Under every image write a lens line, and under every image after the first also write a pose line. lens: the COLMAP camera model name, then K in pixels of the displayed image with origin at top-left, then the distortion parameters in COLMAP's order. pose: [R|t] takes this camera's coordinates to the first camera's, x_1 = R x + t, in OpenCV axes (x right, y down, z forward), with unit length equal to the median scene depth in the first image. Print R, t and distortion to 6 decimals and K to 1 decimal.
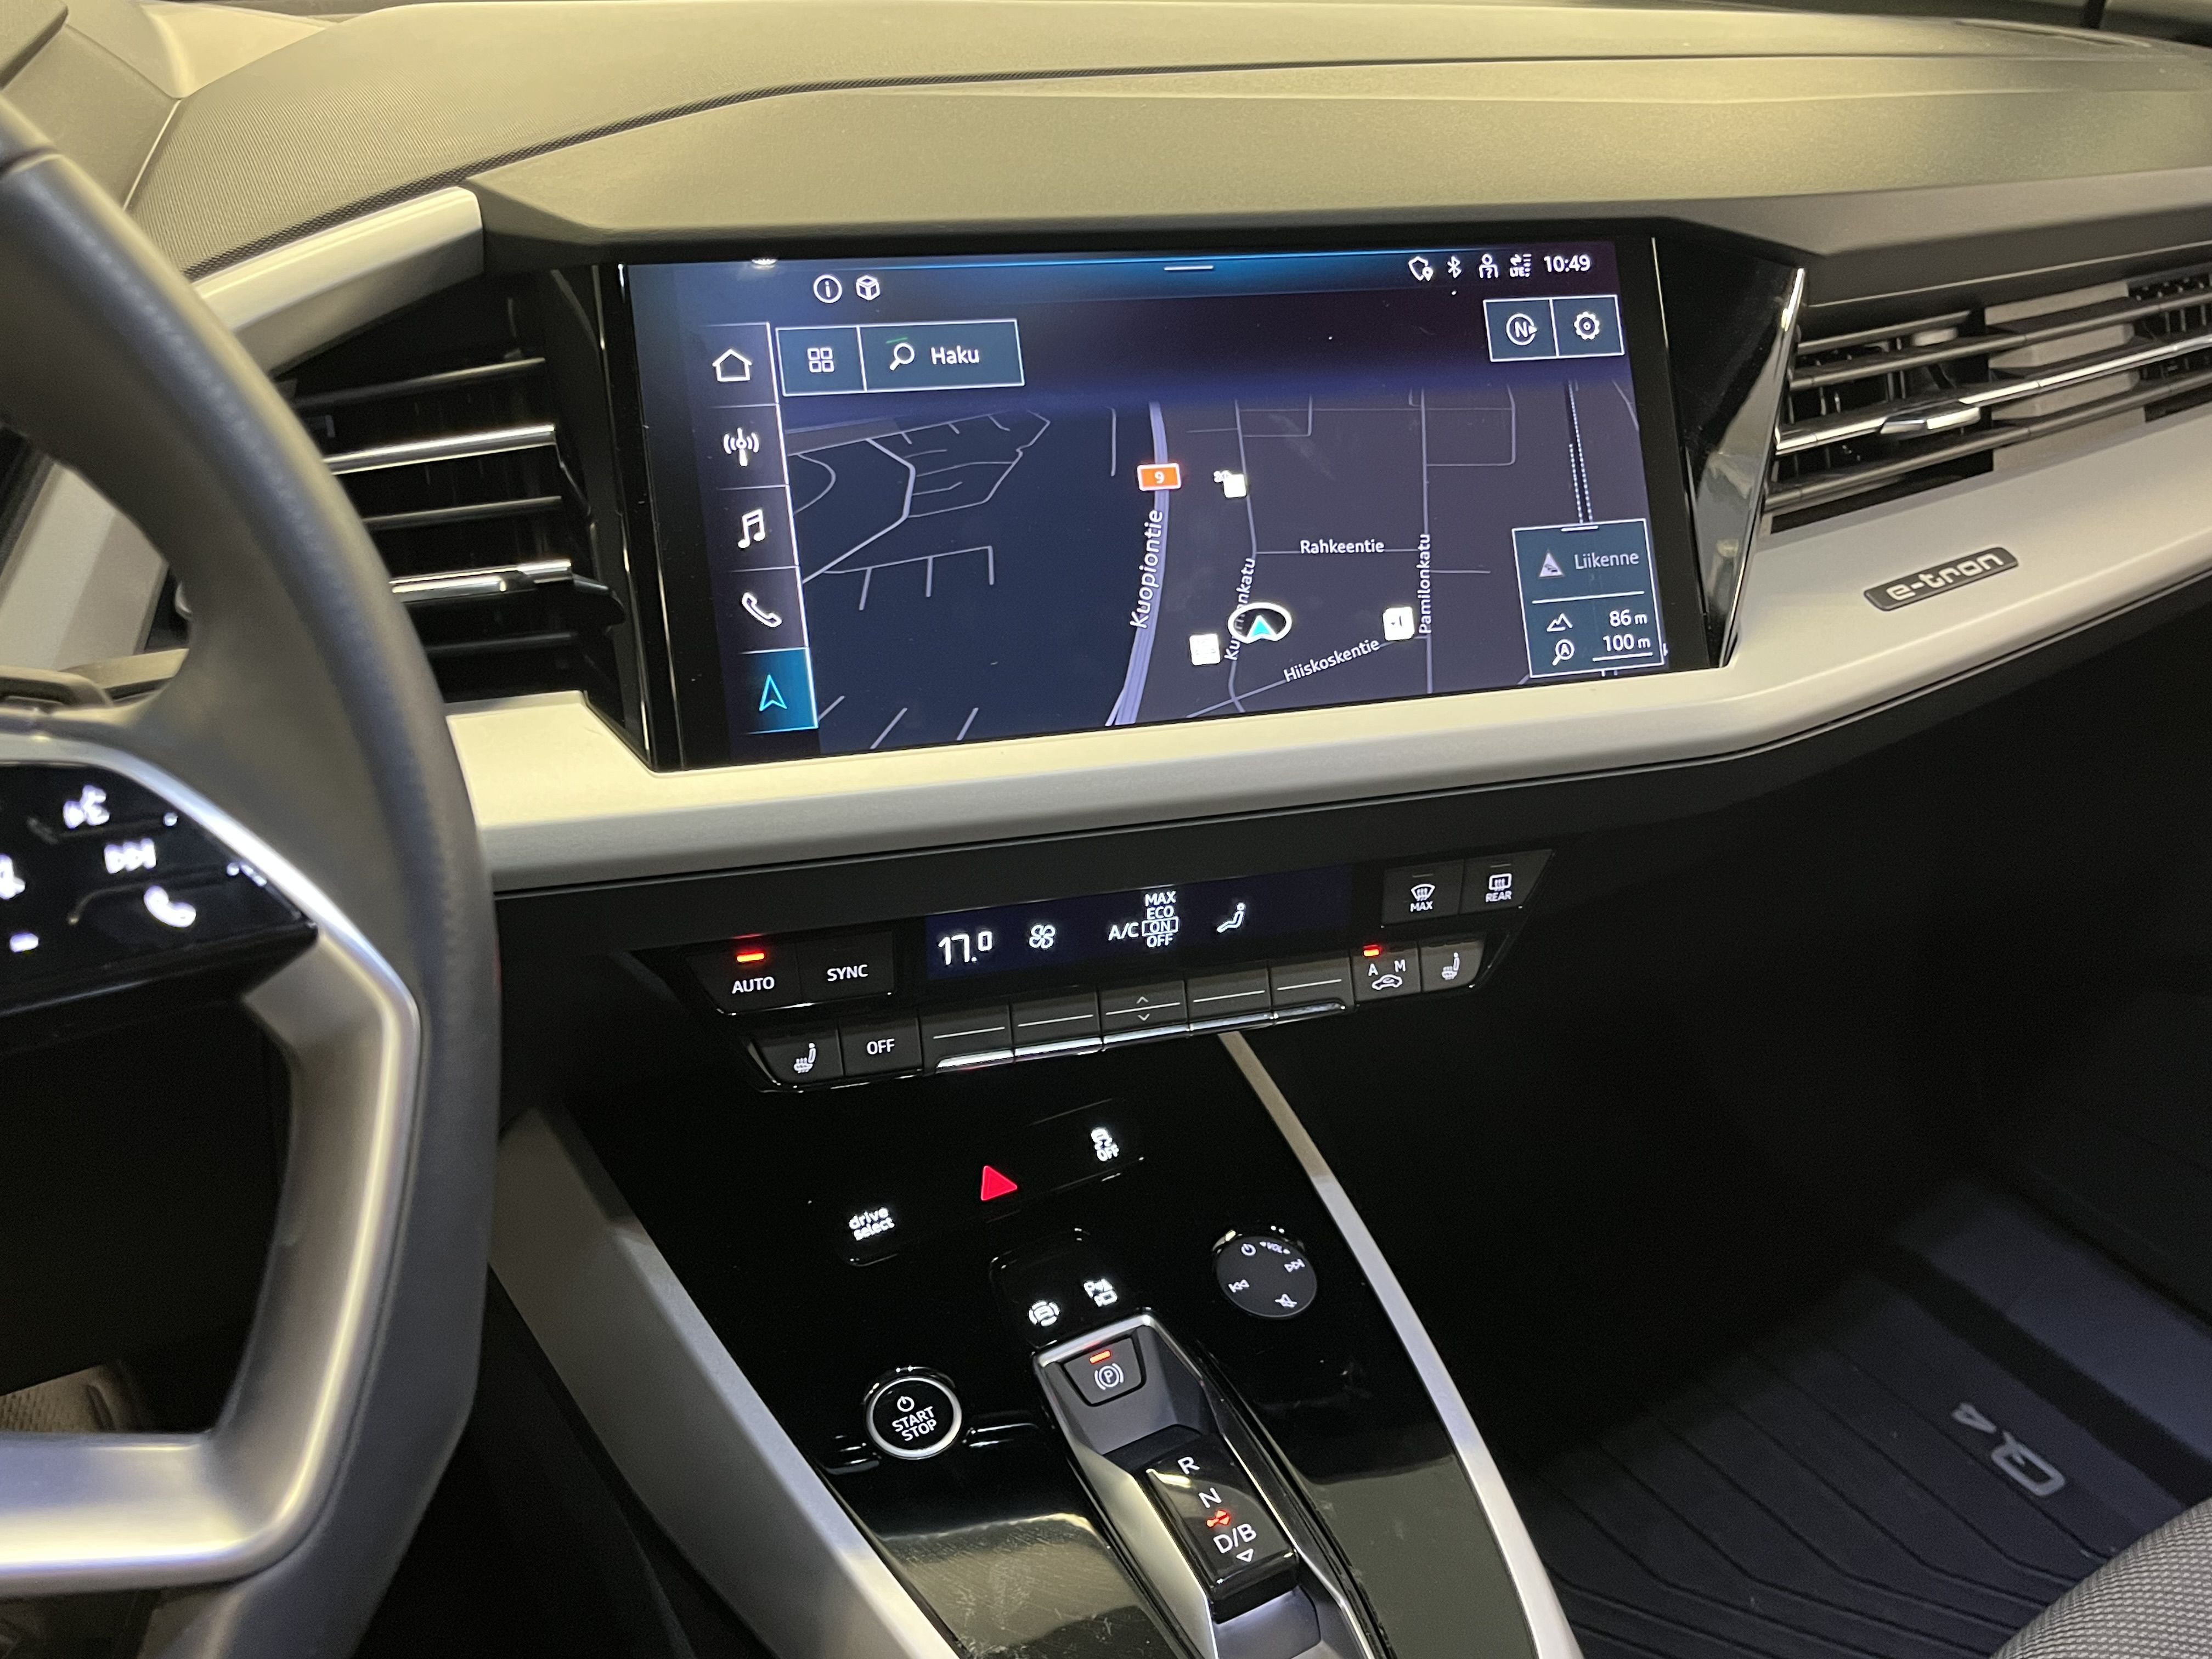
lens RADIAL K [[2063.4, 0, 1106.0], [0, 2063.4, 829.5], [0, 0, 1]] dist [0.049313, -0.013577]
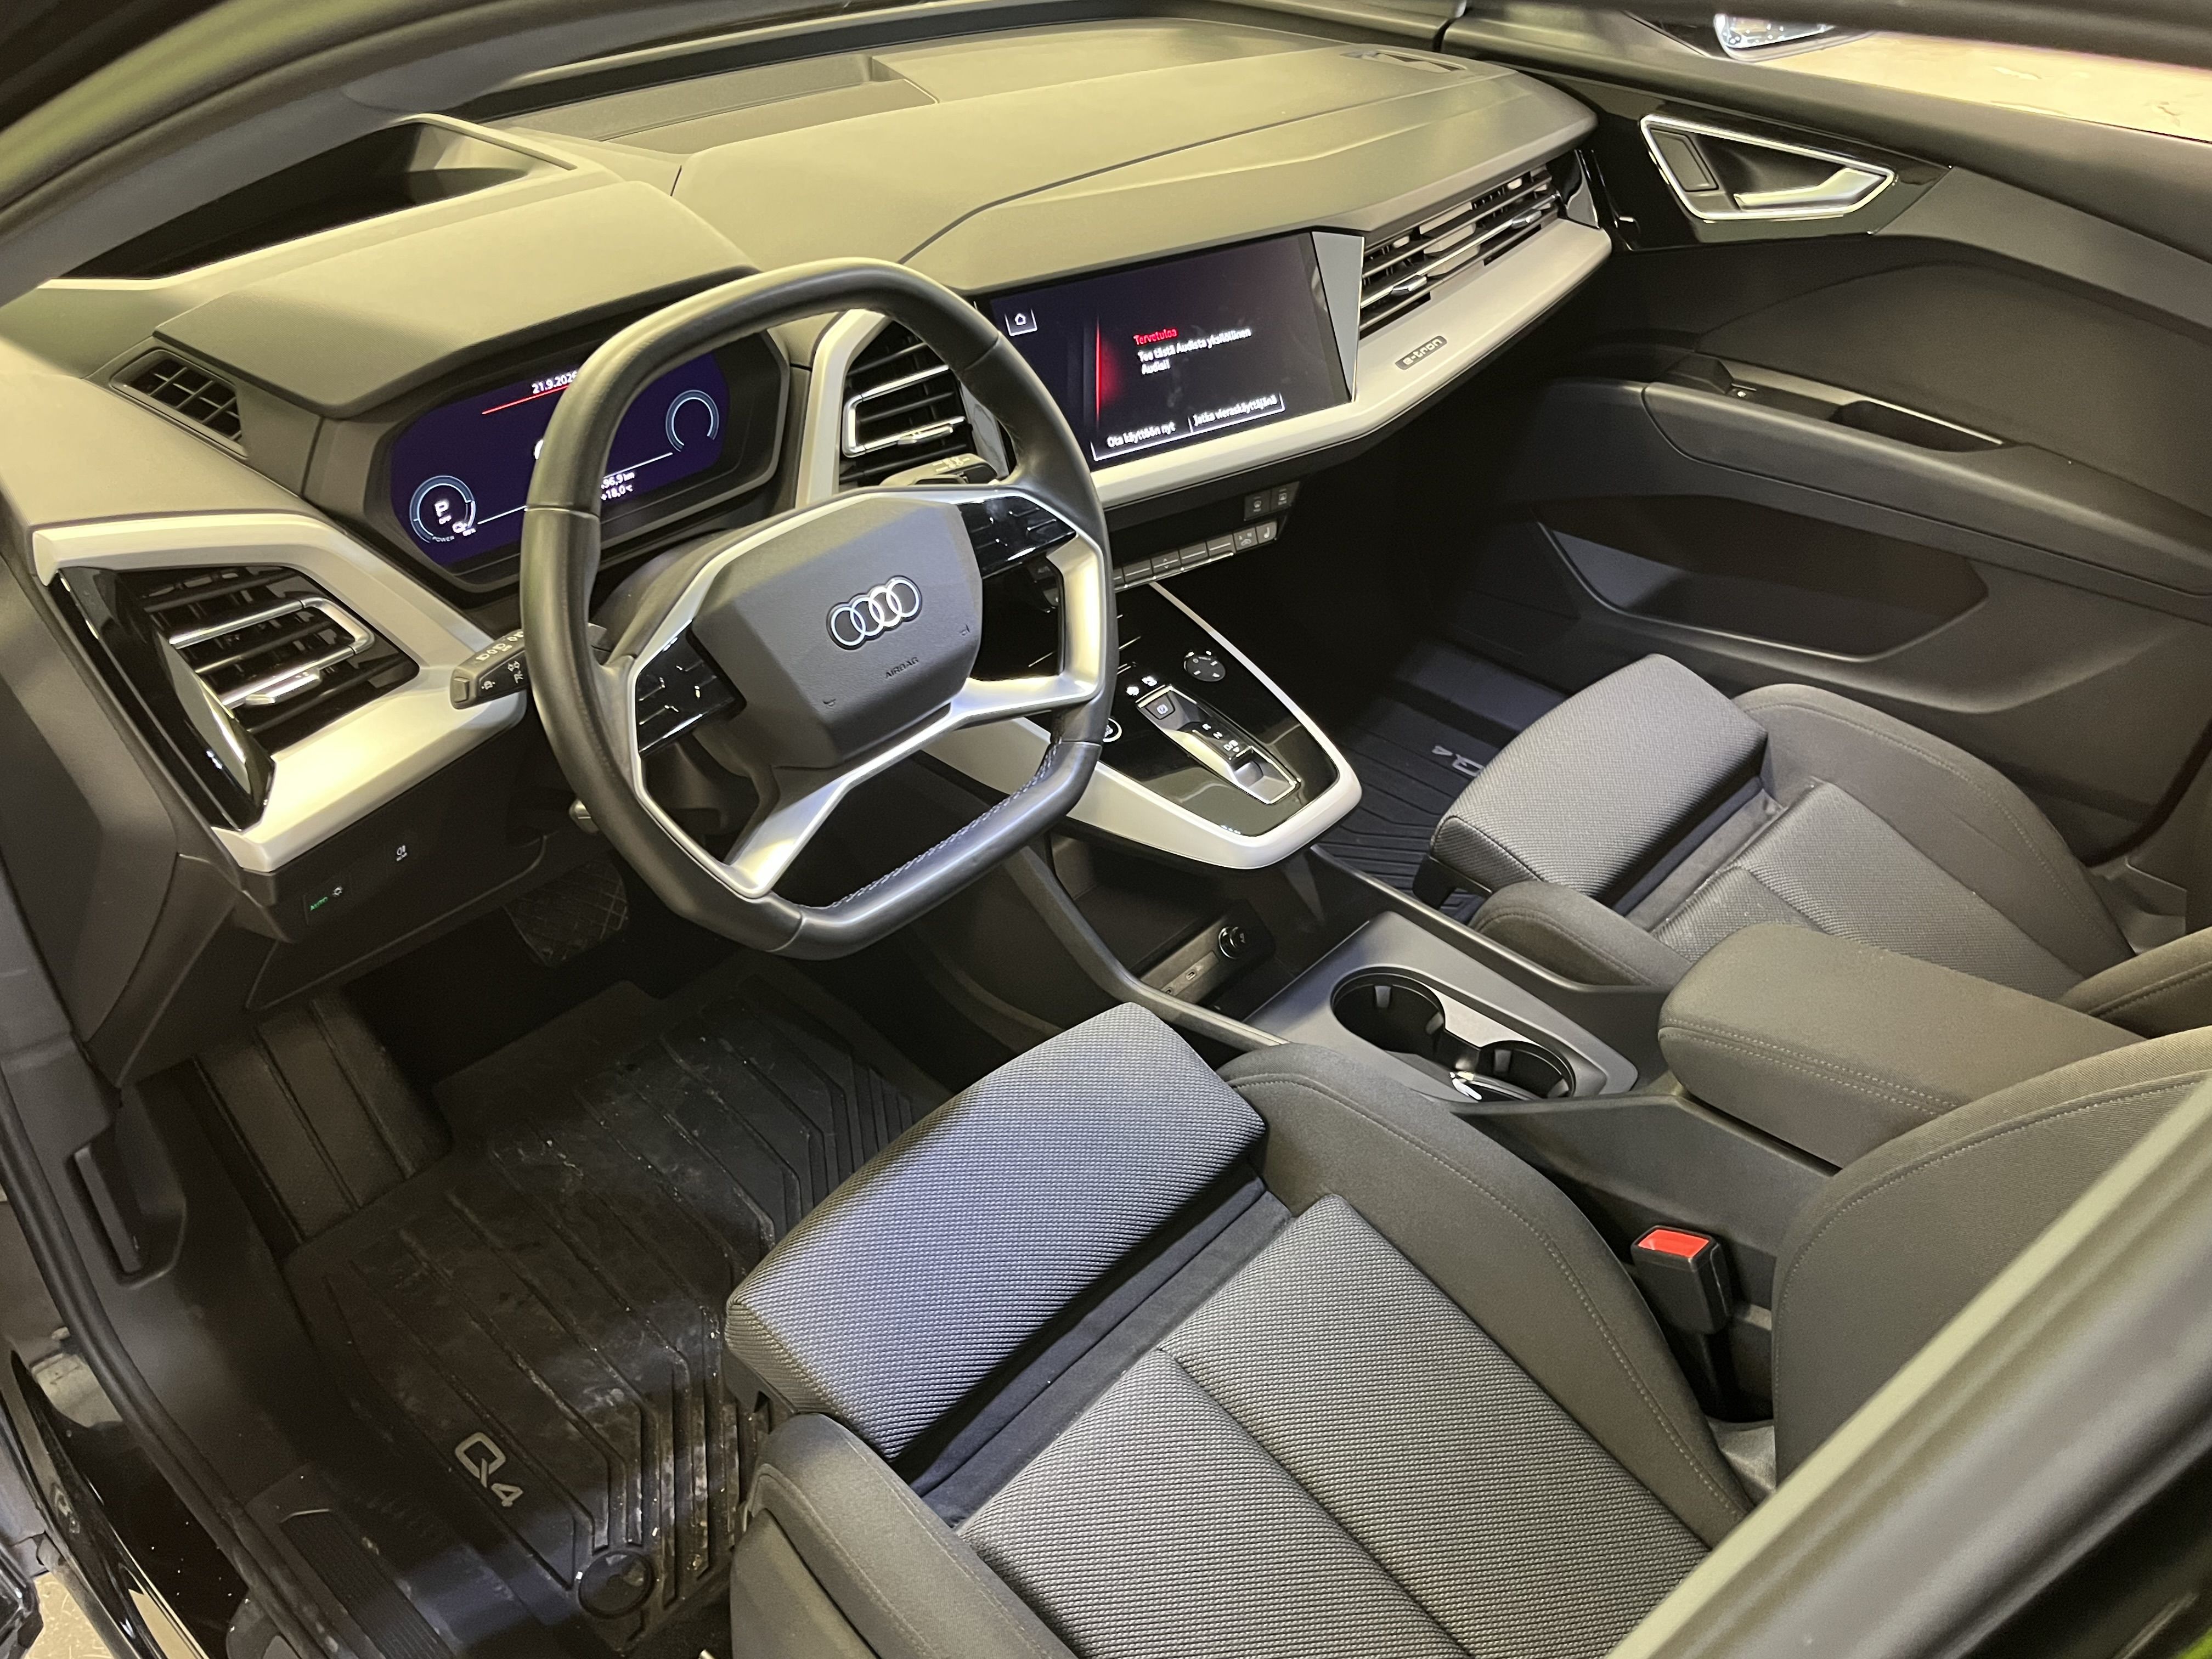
lens RADIAL K [[1759.6, 0, 1106.0], [0, 1759.6, 829.5], [0, 0, 1]] dist [-0.002275, 0.001233]
pose [[0.958330, -0.172996, 0.227322, -0.543070], [0.129970, 0.972689, 0.192314, -0.019848], [-0.254383, -0.154755, 0.954641, -1.012523]]
